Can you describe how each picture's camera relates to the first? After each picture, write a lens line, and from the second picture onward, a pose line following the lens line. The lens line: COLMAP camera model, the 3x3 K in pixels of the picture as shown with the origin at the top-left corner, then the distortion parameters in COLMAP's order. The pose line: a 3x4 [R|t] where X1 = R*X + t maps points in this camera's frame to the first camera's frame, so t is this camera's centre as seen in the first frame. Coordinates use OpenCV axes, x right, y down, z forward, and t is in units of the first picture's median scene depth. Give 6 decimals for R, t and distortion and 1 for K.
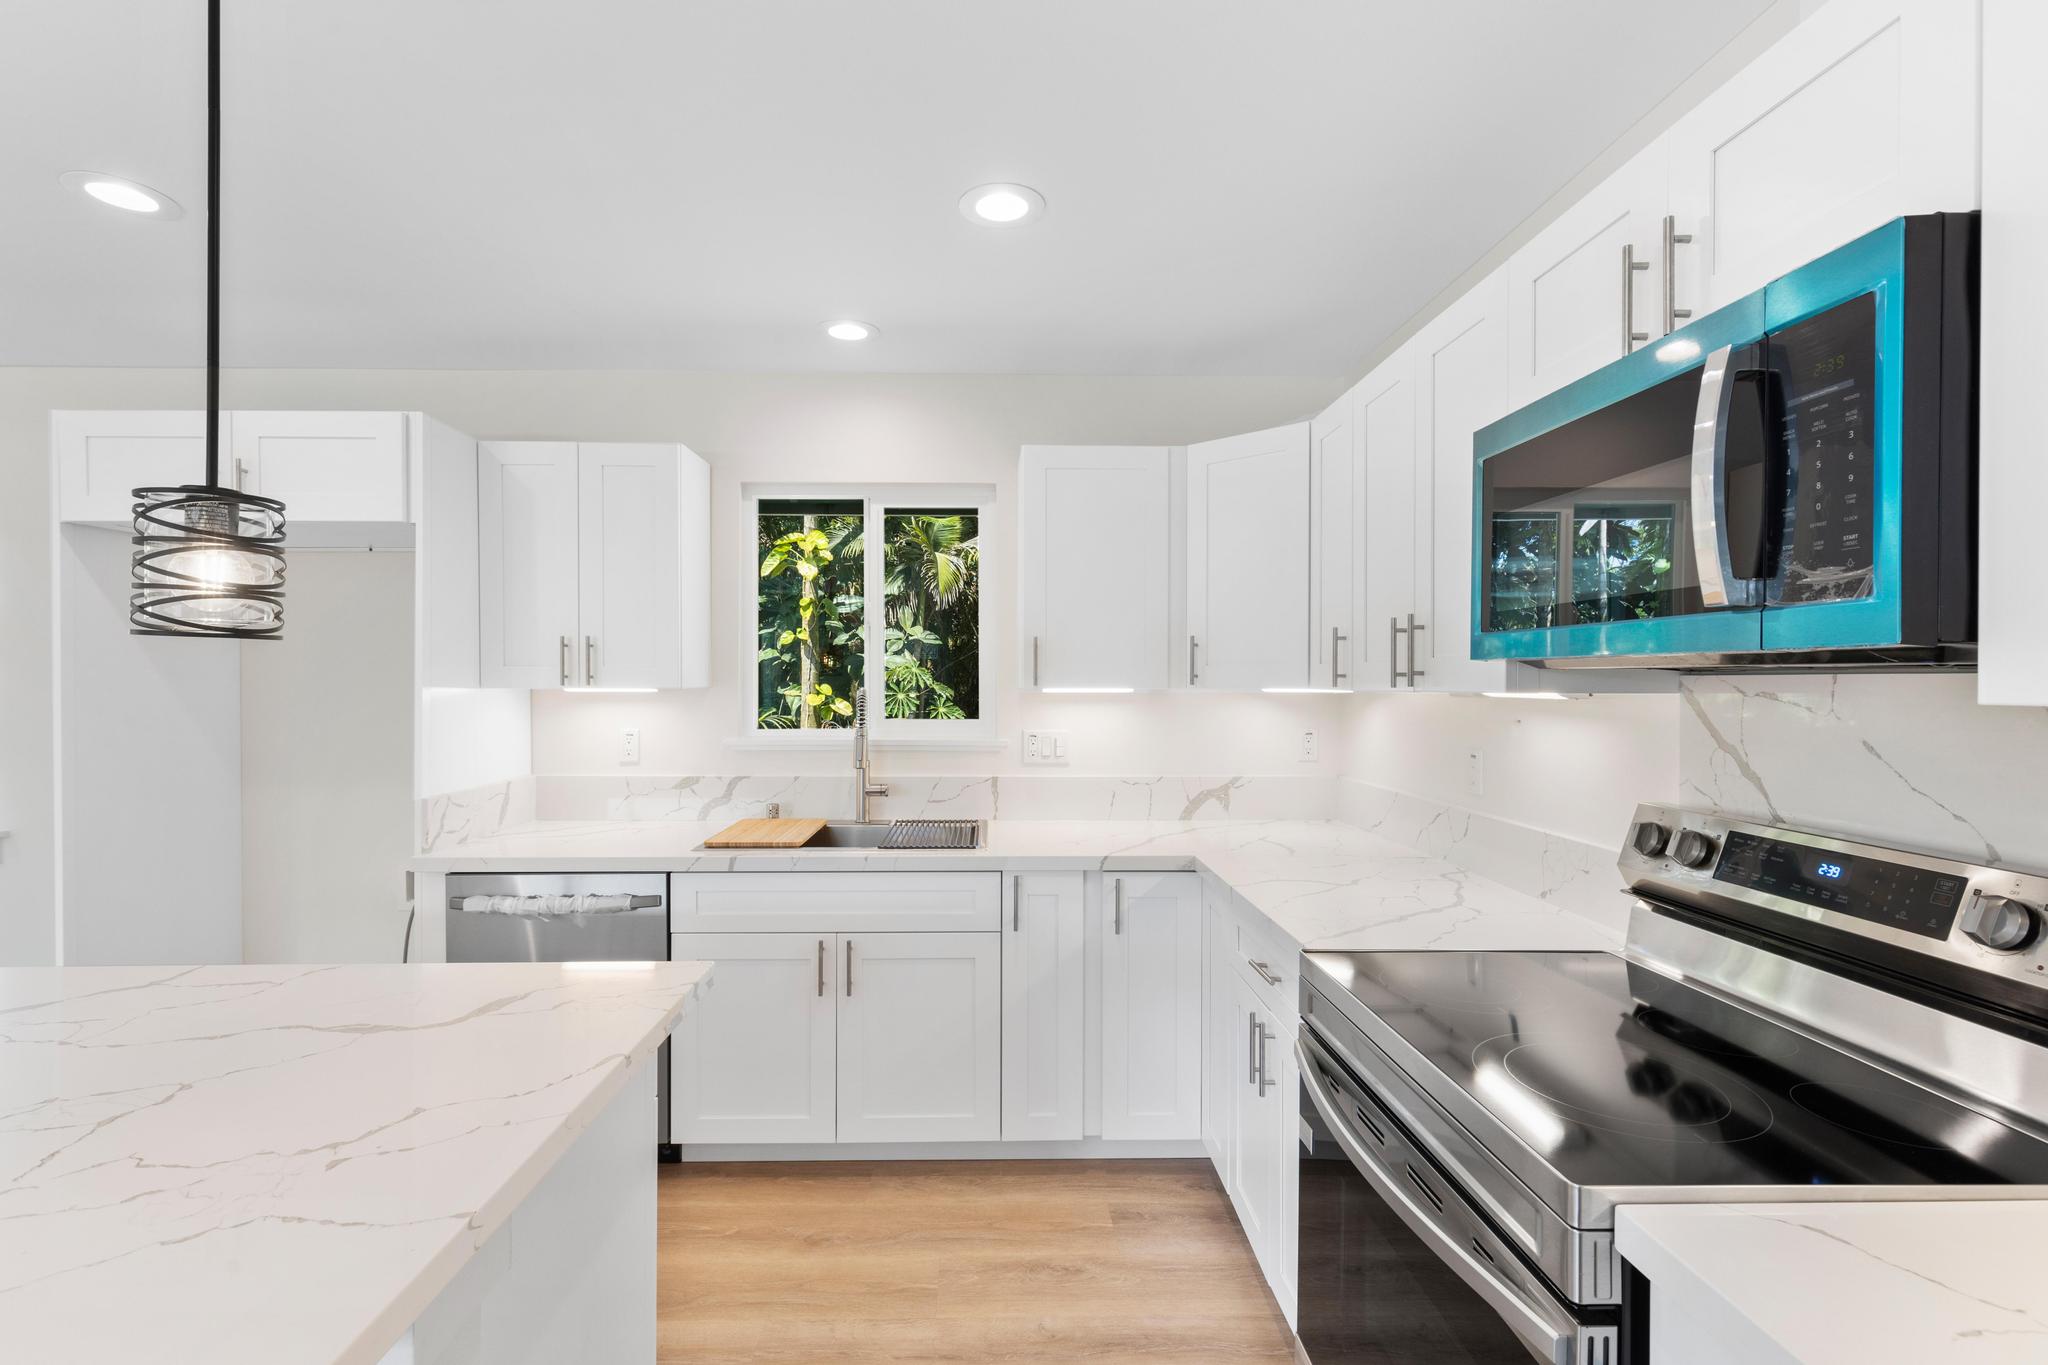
lens RADIAL K [[924.9, 0, 1006.2], [0, 924.9, 686.5], [0, 0, 1]] dist [0.004203, -0.001245]
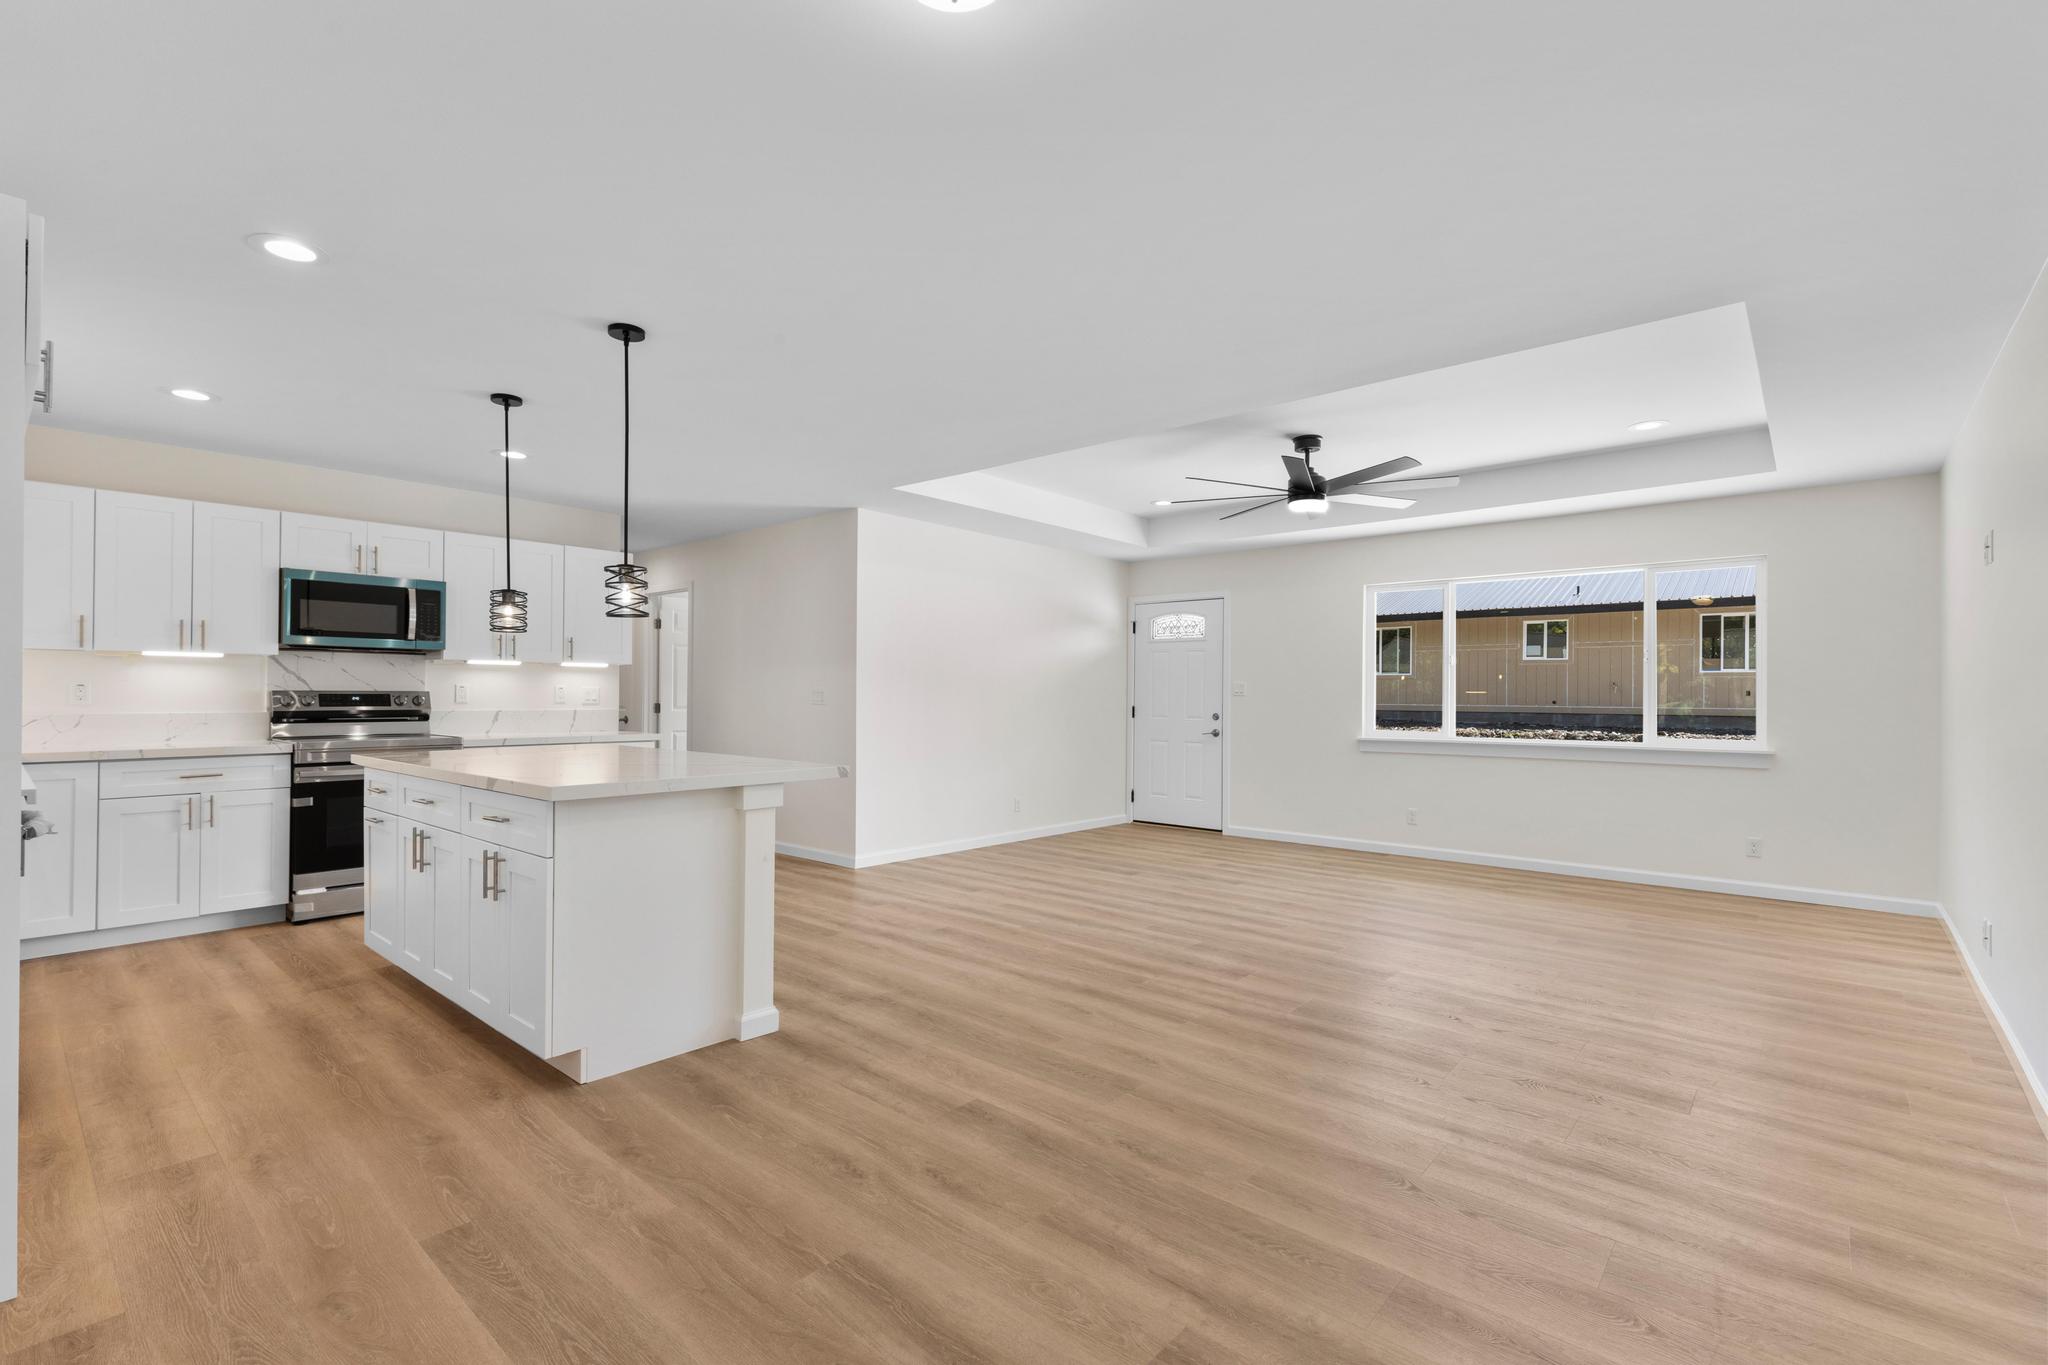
lens RADIAL K [[906.5, 0, 1019.5], [0, 906.5, 688.9], [0, 0, 1]] dist [-0.003992, -0.001306]
pose [[-0.741130, -0.001596, 0.671359, -2.032974], [-0.003816, 0.999991, -0.001834, 0.073000], [-0.671350, -0.003921, -0.741130, 0.986578]]
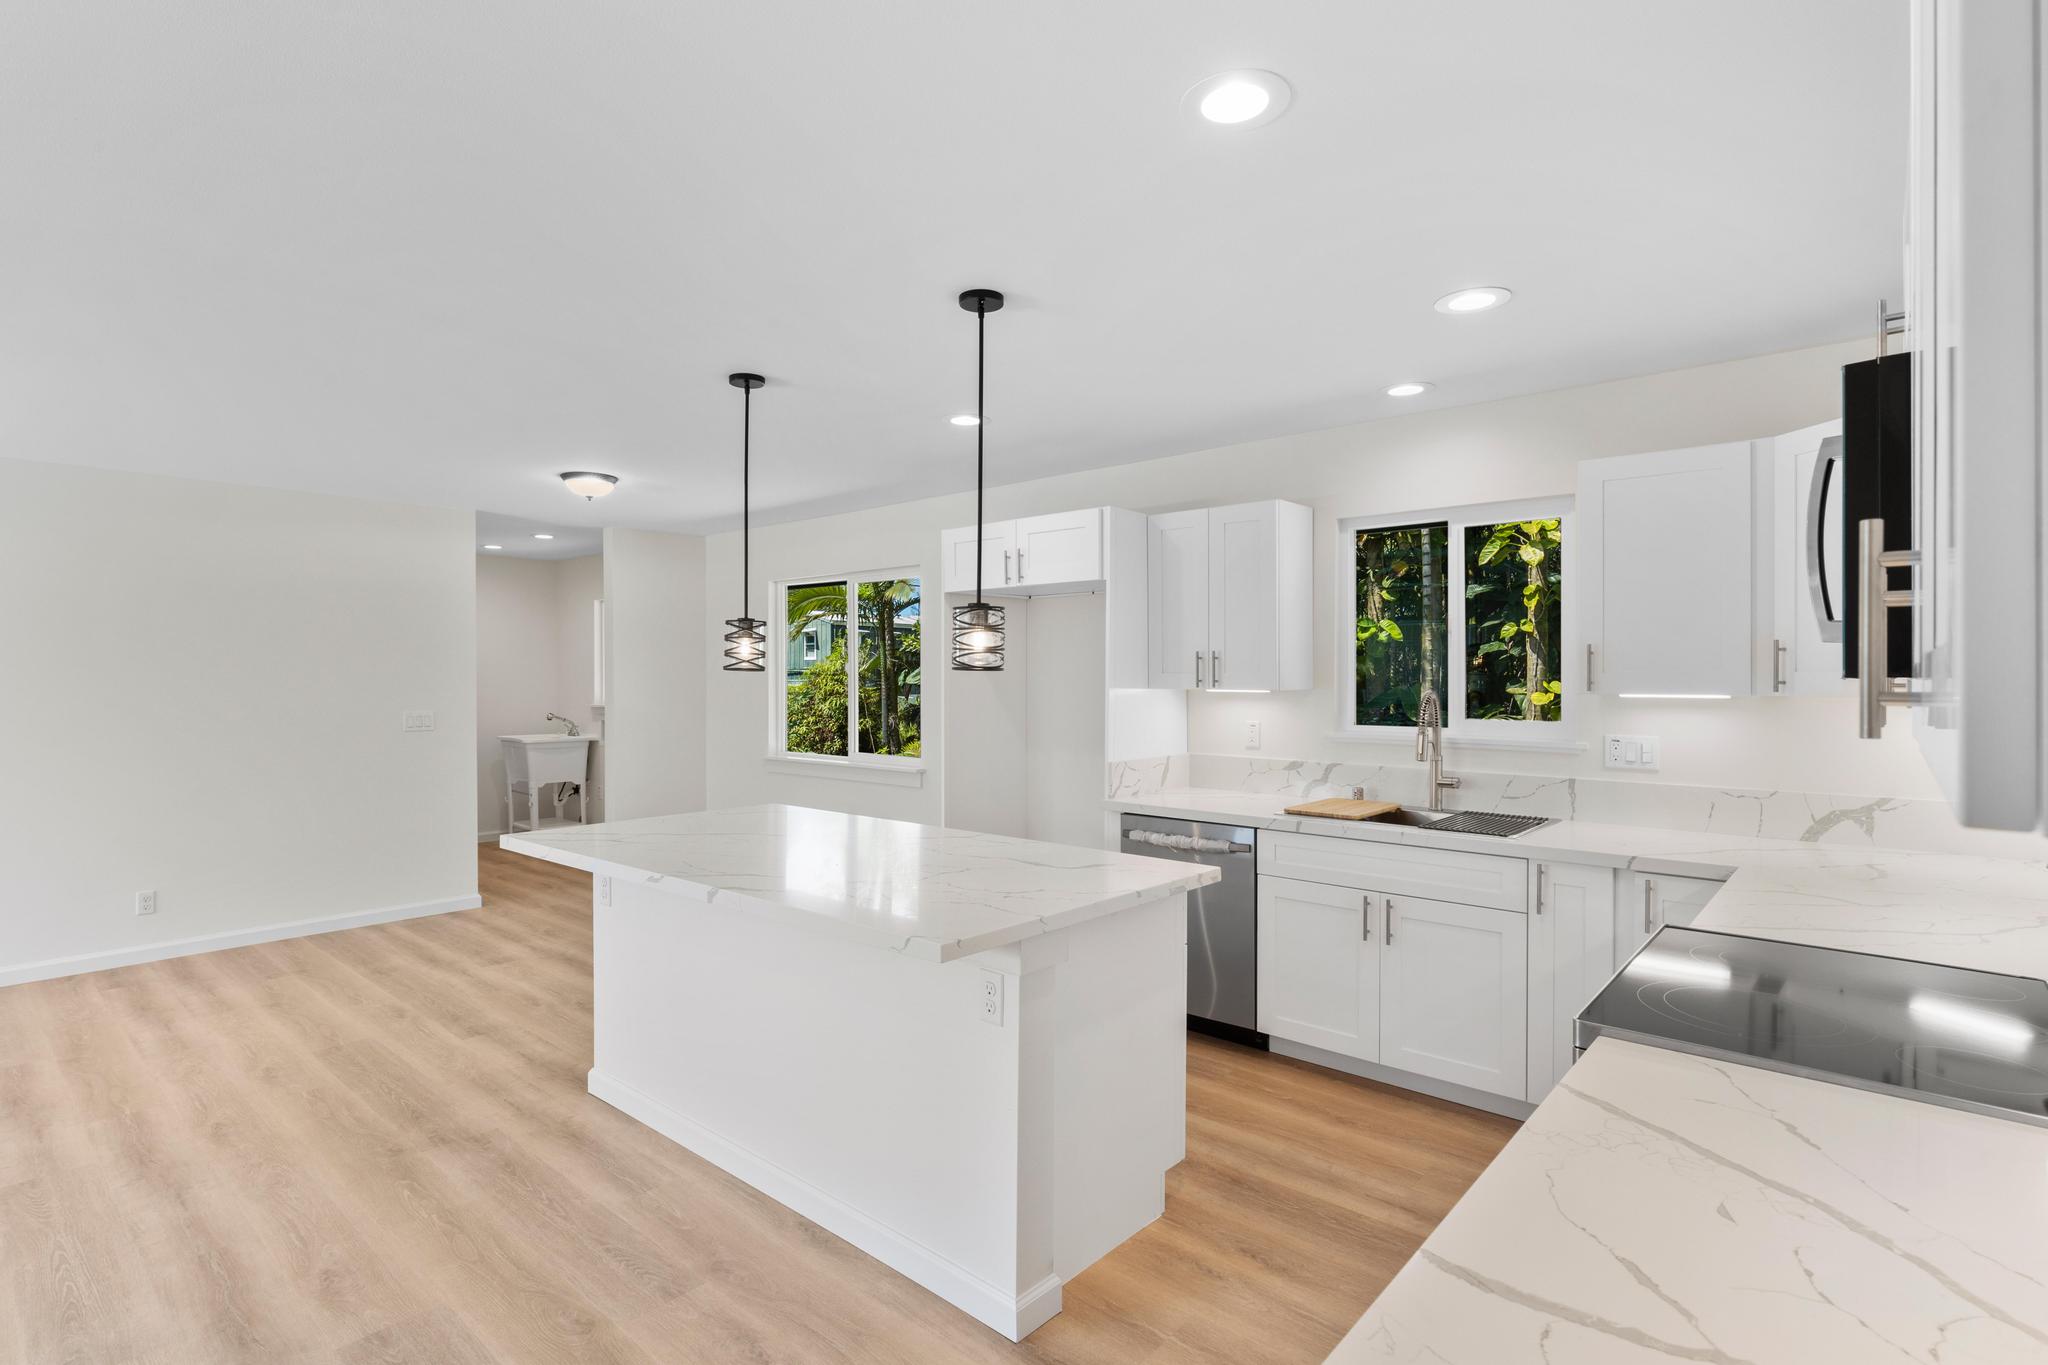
lens RADIAL K [[1002.8, 0, 997.8], [0, 1002.8, 674.2], [0, 0, 1]] dist [-0.006422, -0.000814]
pose [[0.726072, -0.000781, -0.687618, 0.359780], [-0.003097, 0.999985, -0.004406, -0.014684], [0.687612, 0.005329, 0.726059, -0.310085]]
